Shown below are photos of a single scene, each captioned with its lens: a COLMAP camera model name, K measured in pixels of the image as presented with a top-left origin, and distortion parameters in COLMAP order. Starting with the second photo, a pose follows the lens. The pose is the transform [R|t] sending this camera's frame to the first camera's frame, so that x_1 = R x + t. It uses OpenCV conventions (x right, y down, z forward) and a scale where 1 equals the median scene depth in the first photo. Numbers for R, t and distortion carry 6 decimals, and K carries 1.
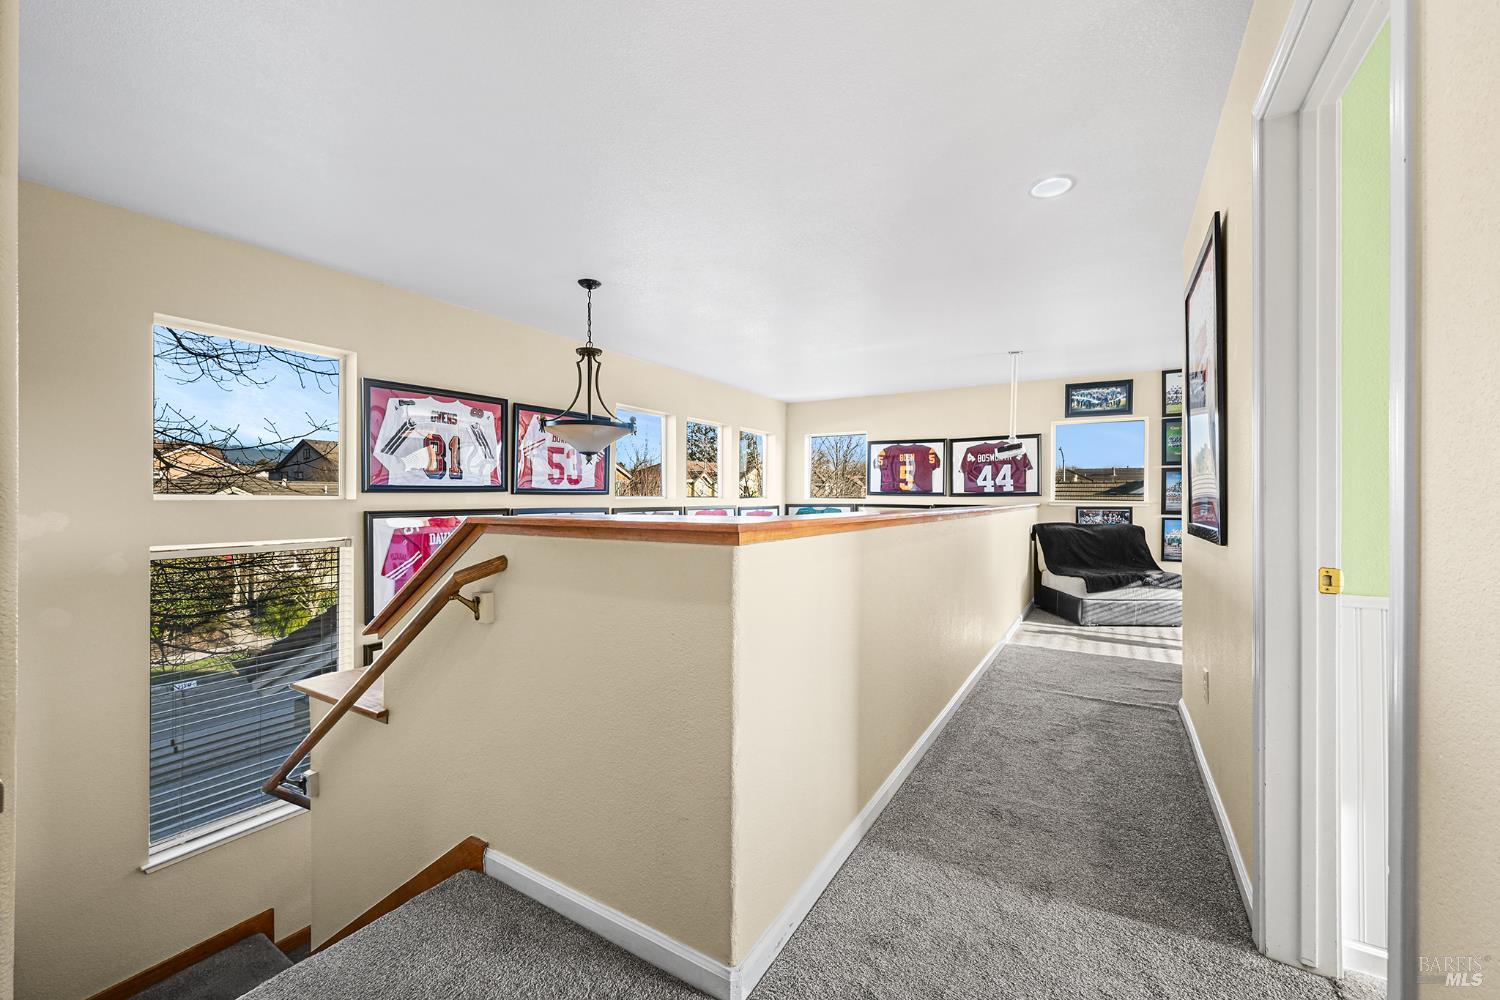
lens RADIAL K [[592.2, 0, 749.9], [0, 592.2, 499.5], [0, 0, 1]] dist [-0.001154, -0.000297]
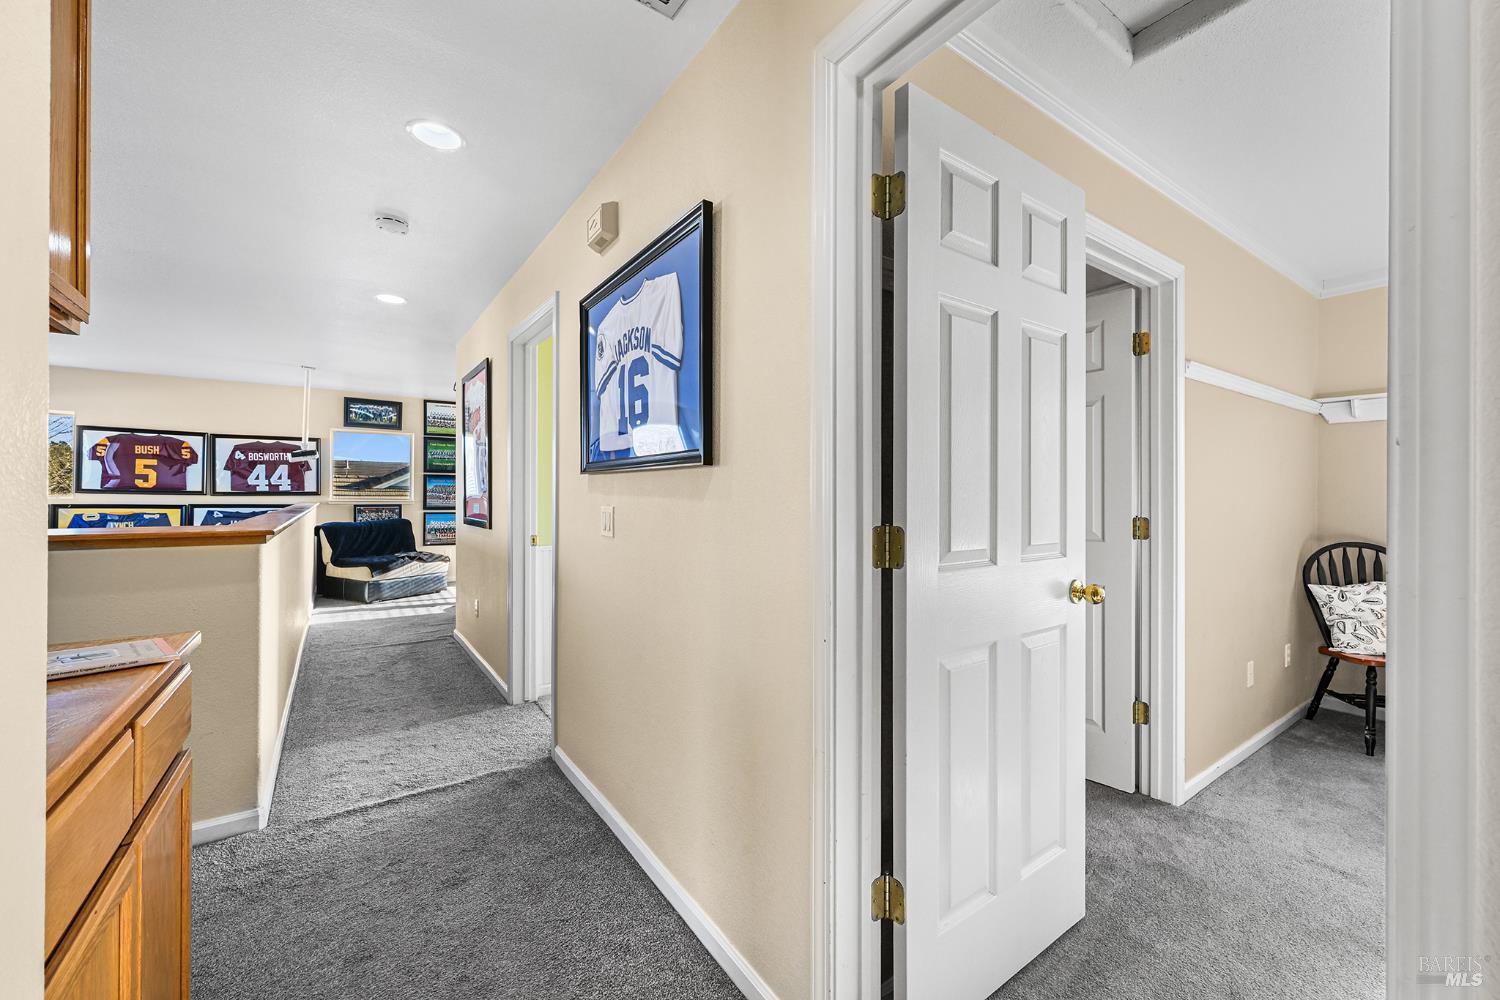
lens RADIAL K [[592.2, 0, 749.2], [0, 592.2, 501.0], [0, 0, 1]] dist [-0.001154, -0.000297]
pose [[0.407391, -0.008160, 0.913217, -0.187517], [-0.005442, 0.999921, 0.011362, -0.012625], [-0.913237, -0.009598, 0.407315, -0.170505]]
